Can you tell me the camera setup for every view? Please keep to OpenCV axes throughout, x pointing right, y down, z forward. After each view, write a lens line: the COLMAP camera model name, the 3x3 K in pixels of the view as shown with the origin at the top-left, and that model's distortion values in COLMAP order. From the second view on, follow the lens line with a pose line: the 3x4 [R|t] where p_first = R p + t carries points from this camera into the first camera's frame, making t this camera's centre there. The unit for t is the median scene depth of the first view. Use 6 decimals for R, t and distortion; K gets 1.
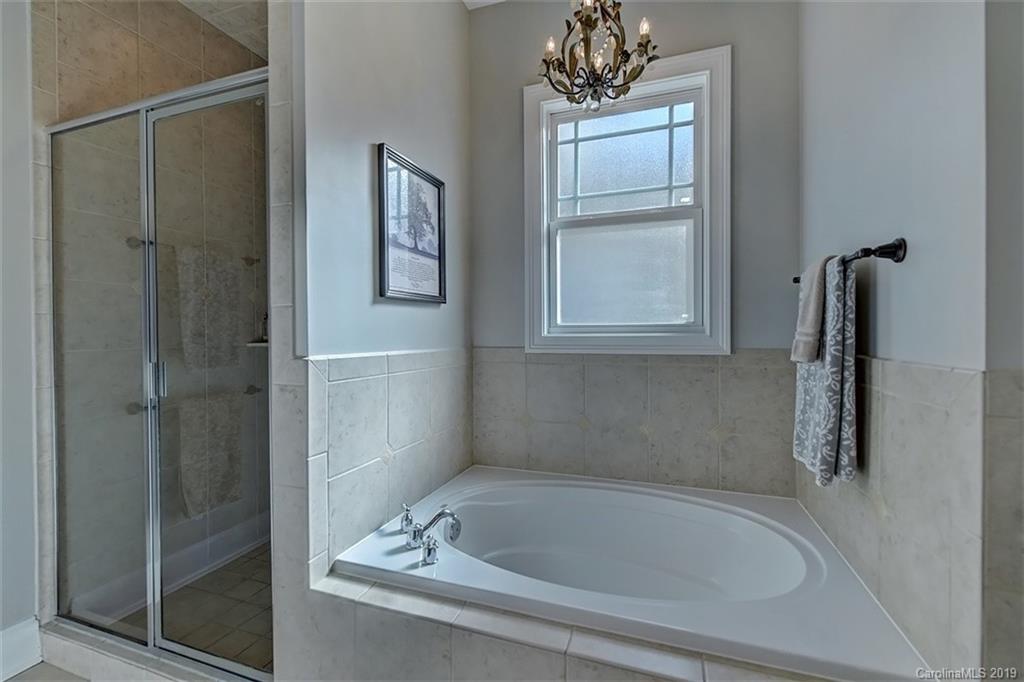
lens RADIAL K [[421.7, 0, 516.1], [0, 421.7, 341.5], [0, 0, 1]] dist [-0.001397, -0.001771]
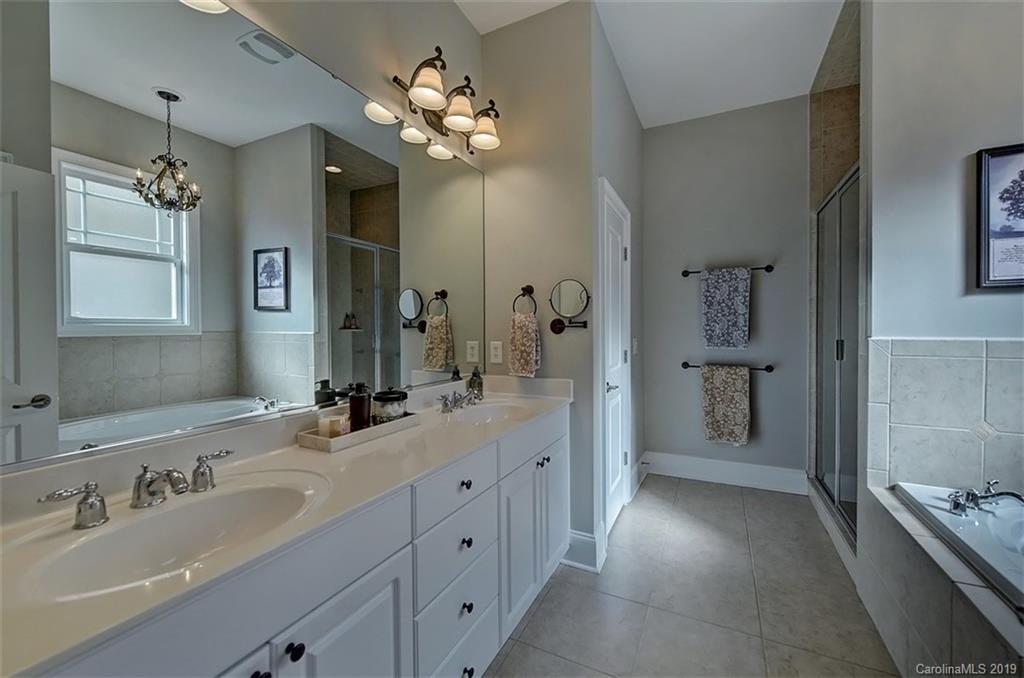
lens RADIAL K [[408.6, 0, 512.5], [0, 408.6, 335.6], [0, 0, 1]] dist [0.009257, -0.000463]
pose [[-0.137272, 0.024063, -0.990241, 1.071908], [-0.009098, 0.999632, 0.025553, 0.003429], [0.990492, 0.012517, -0.137003, -0.081437]]
